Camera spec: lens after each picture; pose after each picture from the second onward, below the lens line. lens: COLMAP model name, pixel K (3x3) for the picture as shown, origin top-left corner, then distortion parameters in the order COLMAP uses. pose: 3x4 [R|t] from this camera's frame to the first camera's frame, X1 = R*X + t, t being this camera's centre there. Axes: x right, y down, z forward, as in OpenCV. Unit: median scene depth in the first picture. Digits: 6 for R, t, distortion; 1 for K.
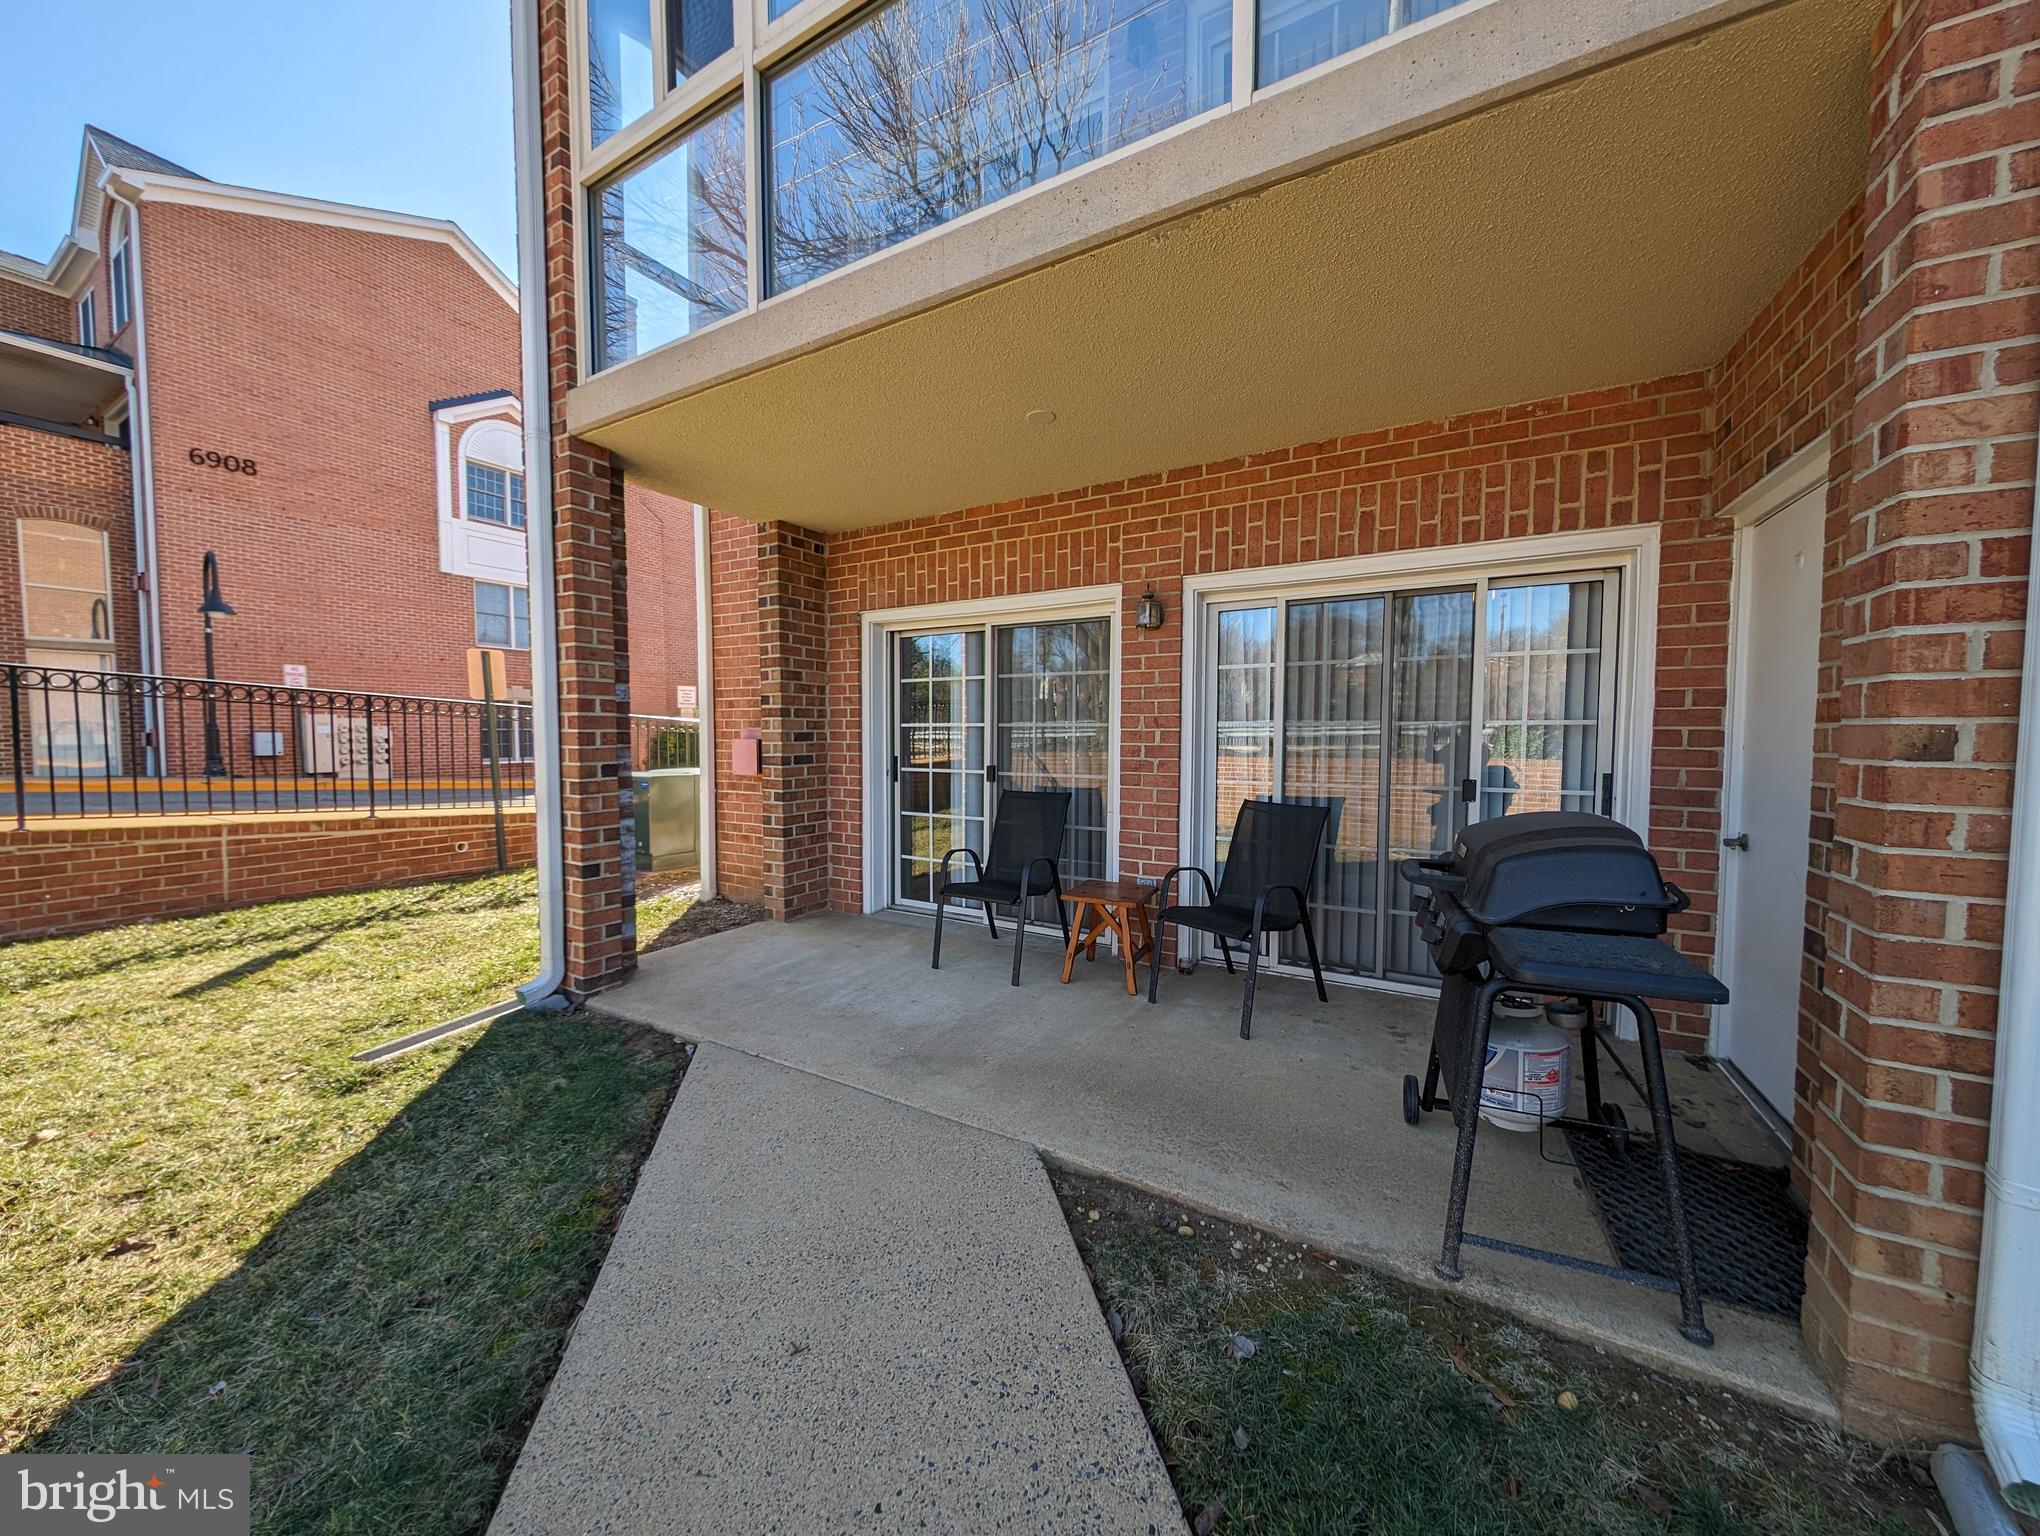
lens RADIAL K [[720.9, 0, 1015.7], [0, 720.9, 767.4], [0, 0, 1]] dist [0.014322, -0.008299]
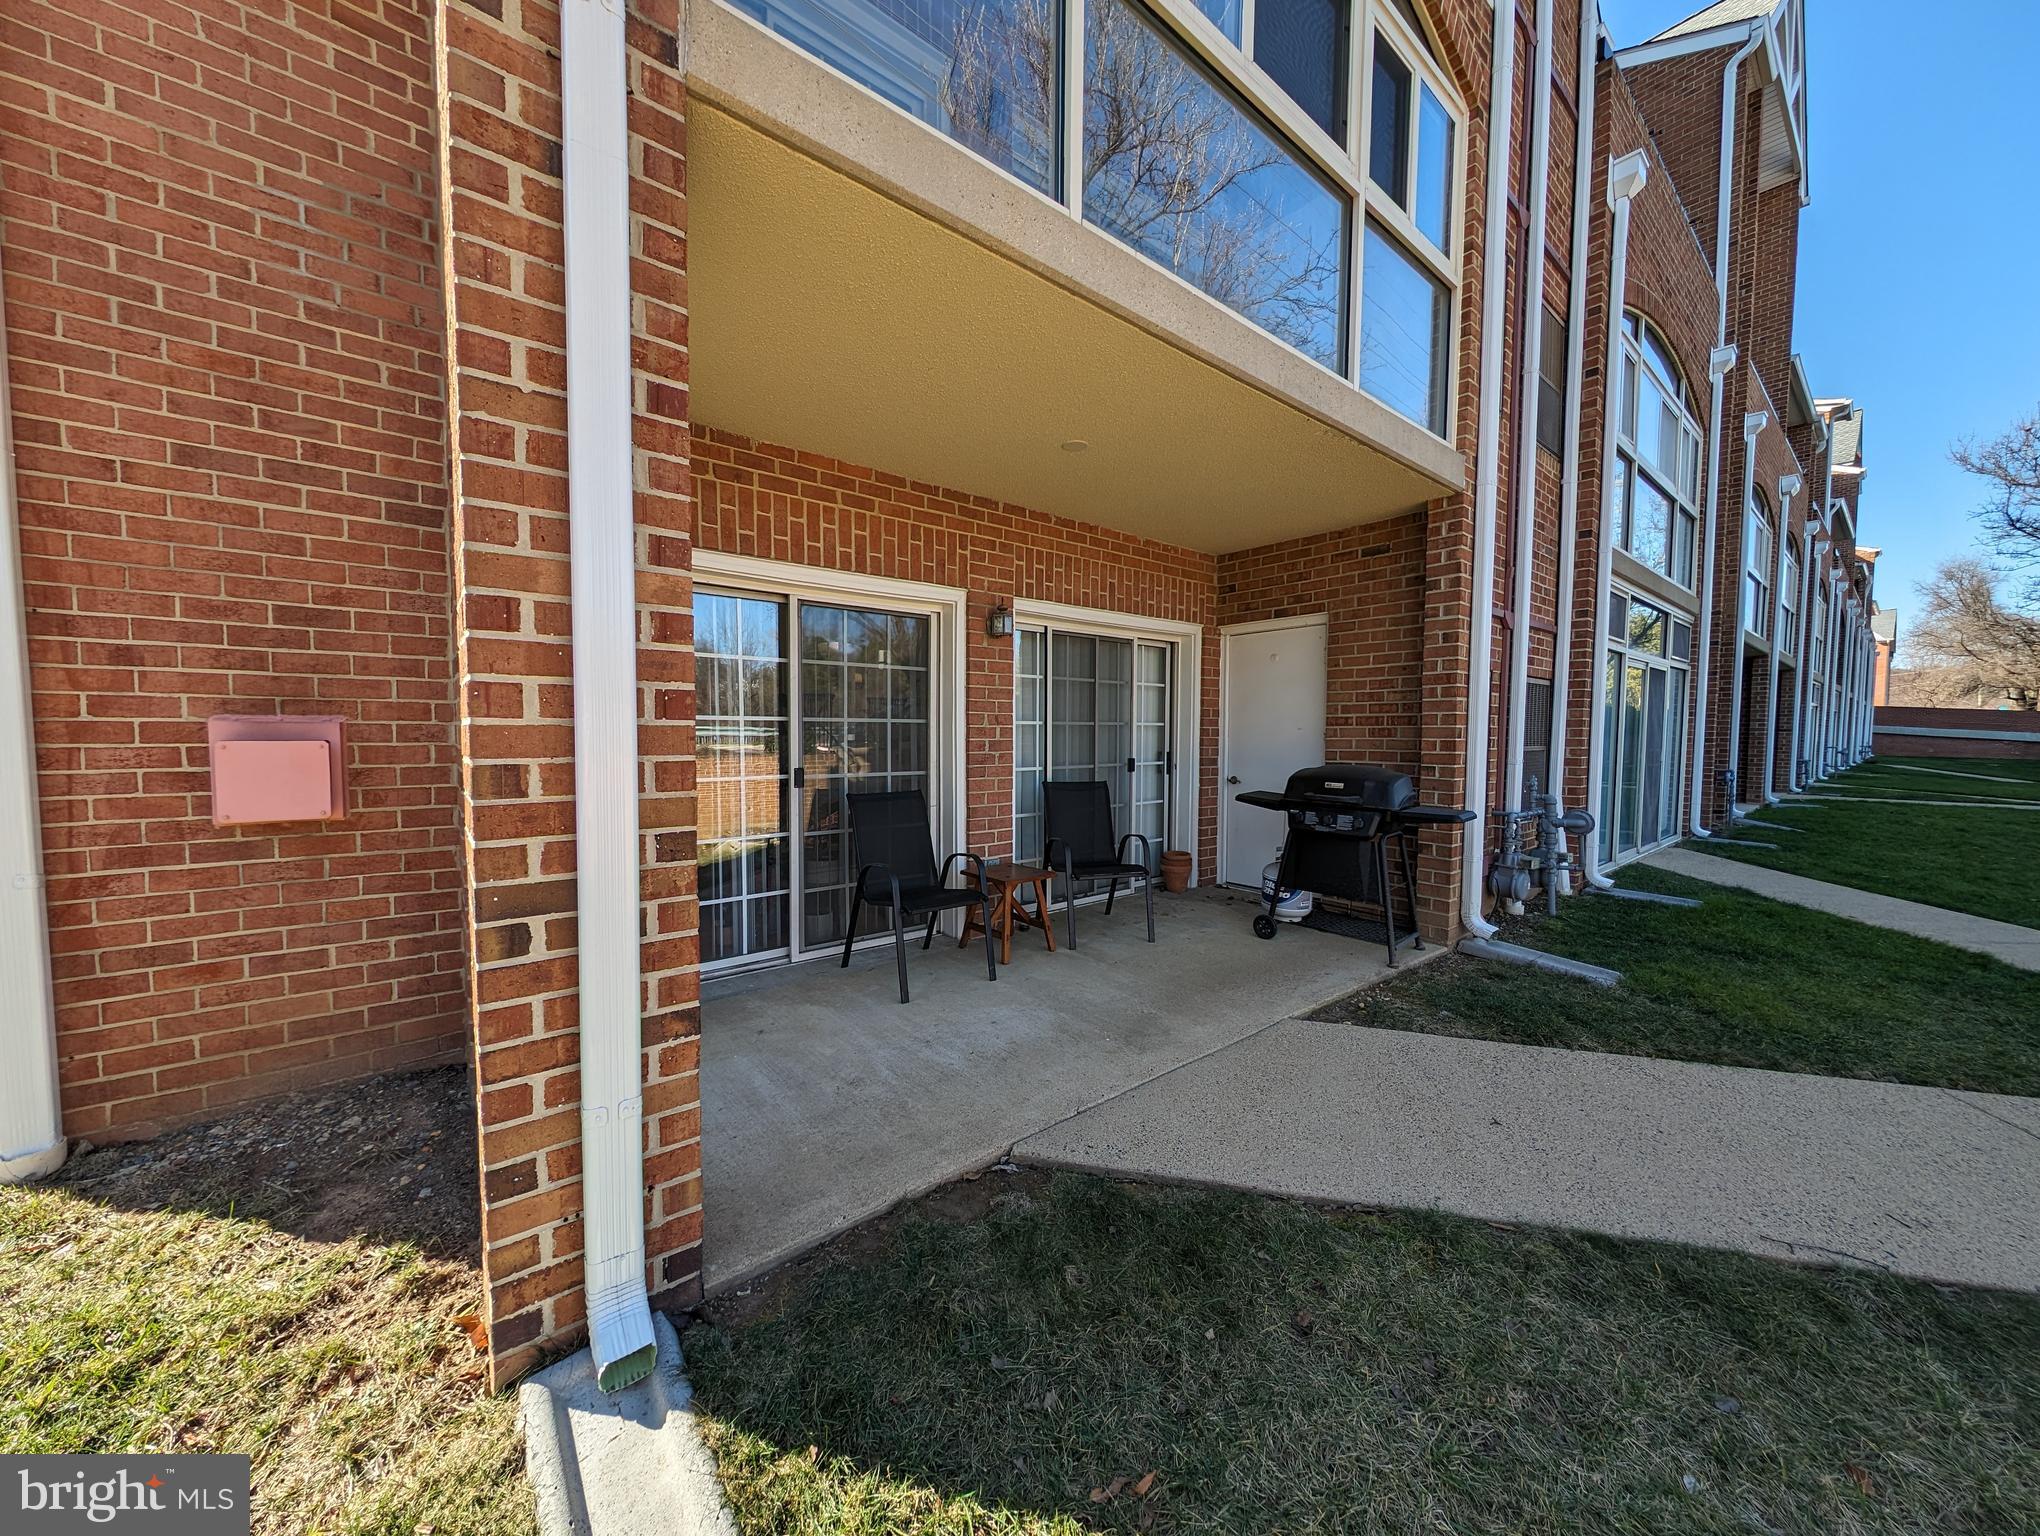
lens RADIAL K [[720.9, 0, 1015.7], [0, 720.9, 767.4], [0, 0, 1]] dist [0.014322, -0.008299]
pose [[0.359606, -0.046629, 0.931939, -0.902910], [0.043312, 0.998508, 0.033247, -0.025721], [-0.932099, 0.028408, 0.361089, 0.593550]]
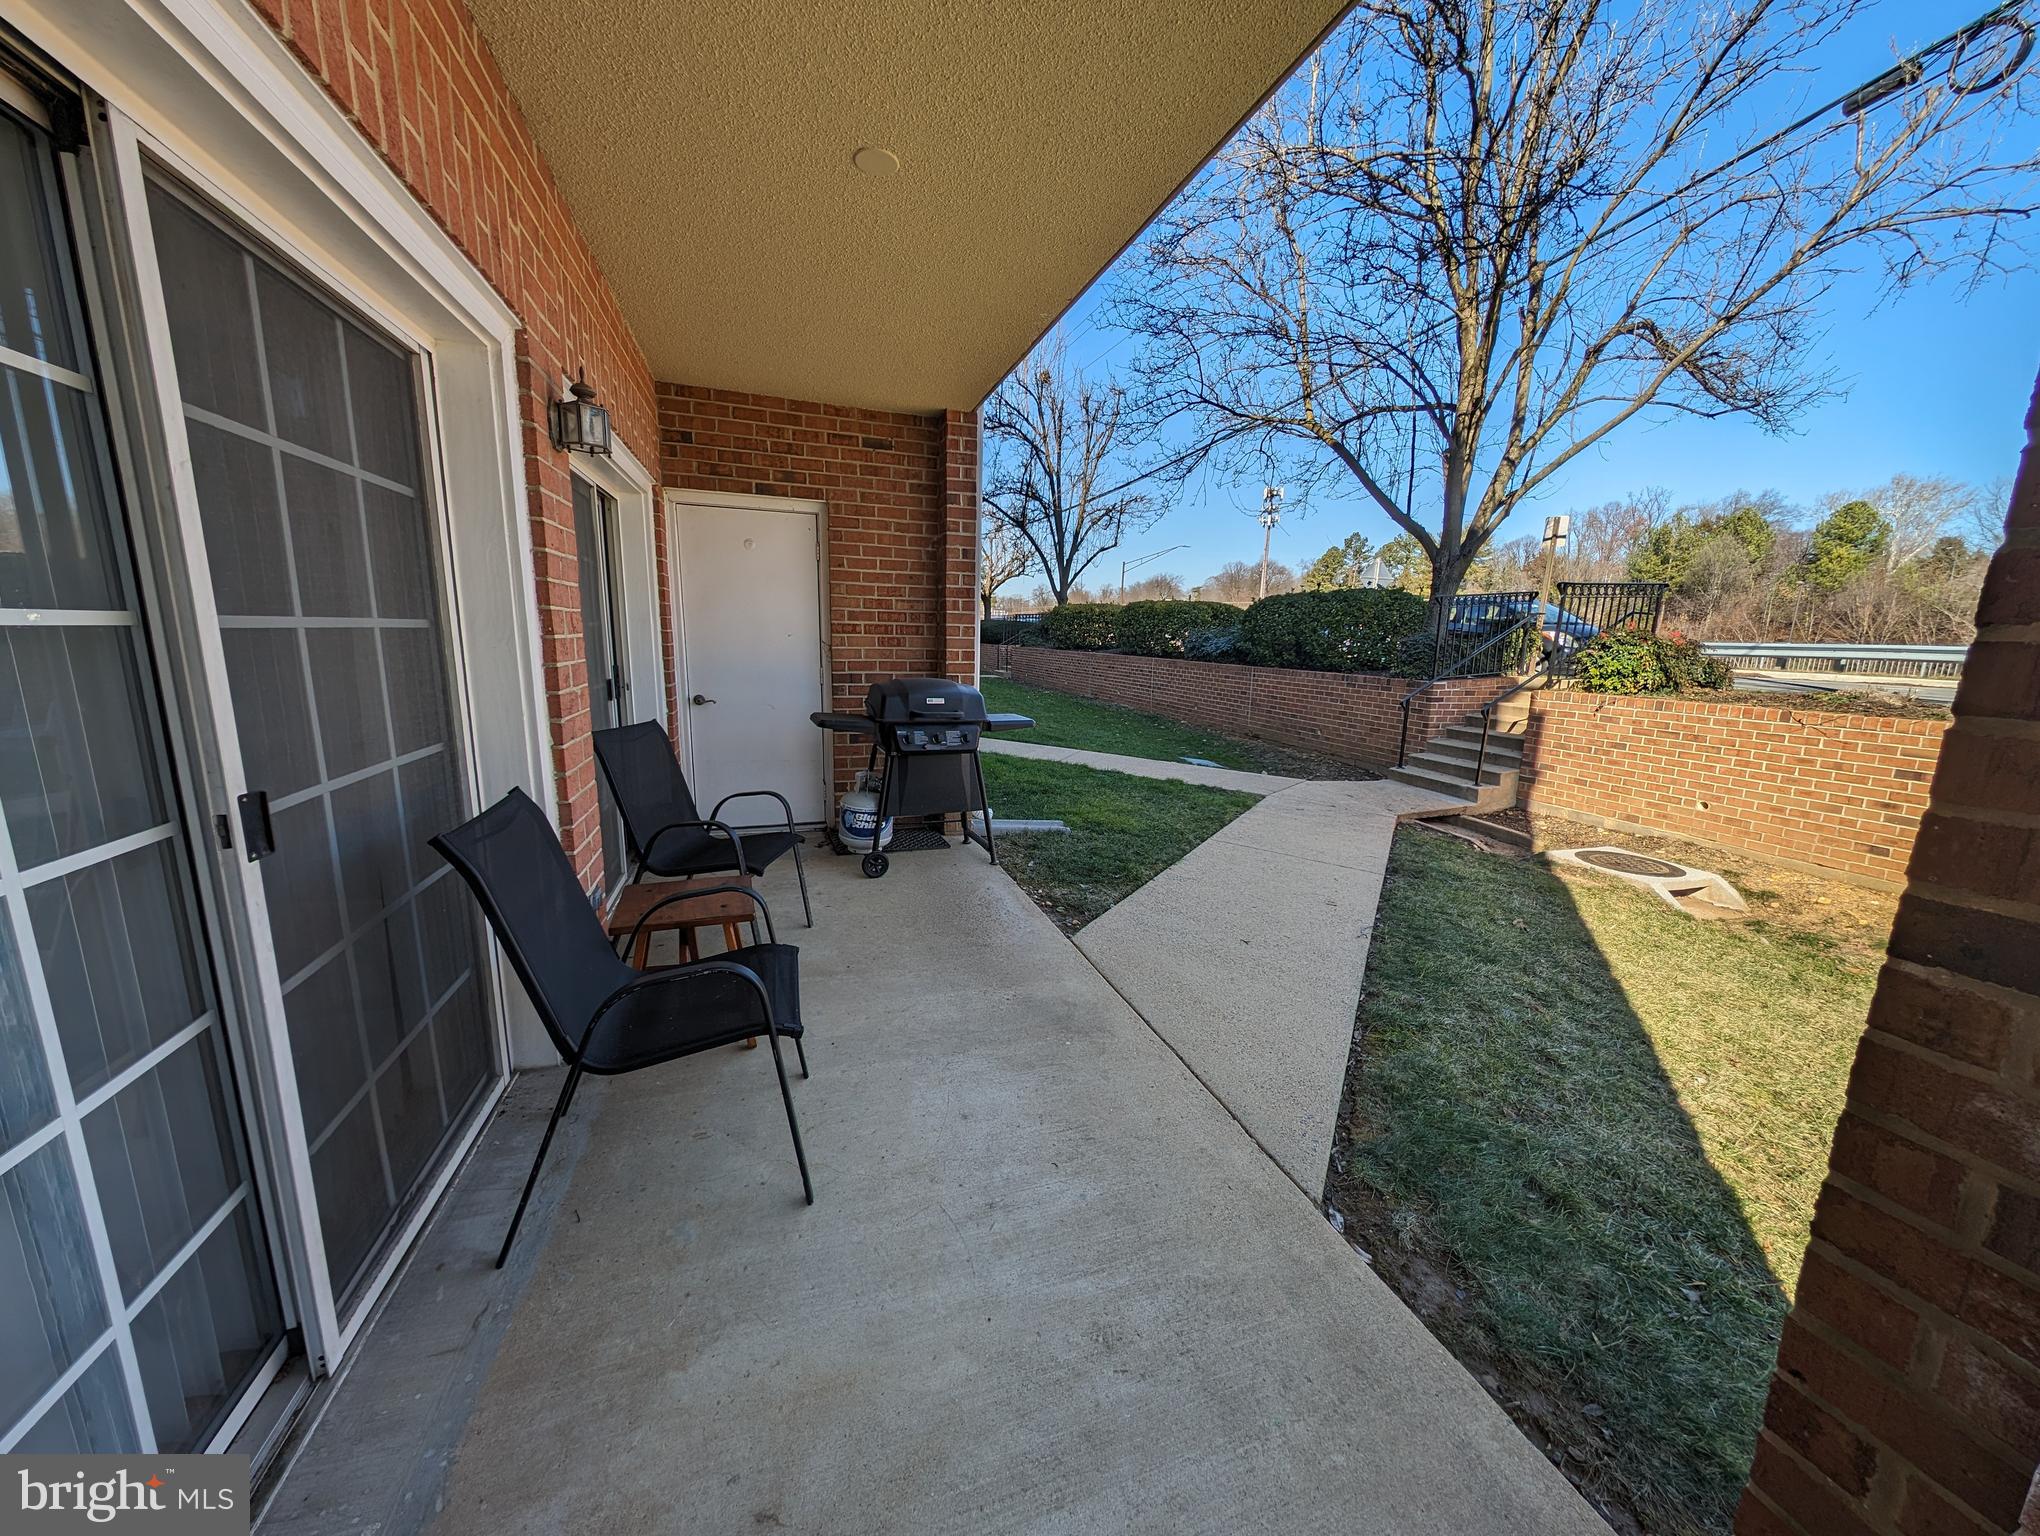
lens RADIAL K [[717.5, 0, 1022.9], [0, 717.5, 772.4], [0, 0, 1]] dist [0.001596, -0.004215]
pose [[-0.751977, -0.147264, 0.642529, -0.478288], [0.002353, 0.974121, 0.226016, -0.077829], [-0.659185, 0.171471, -0.732170, 1.261301]]
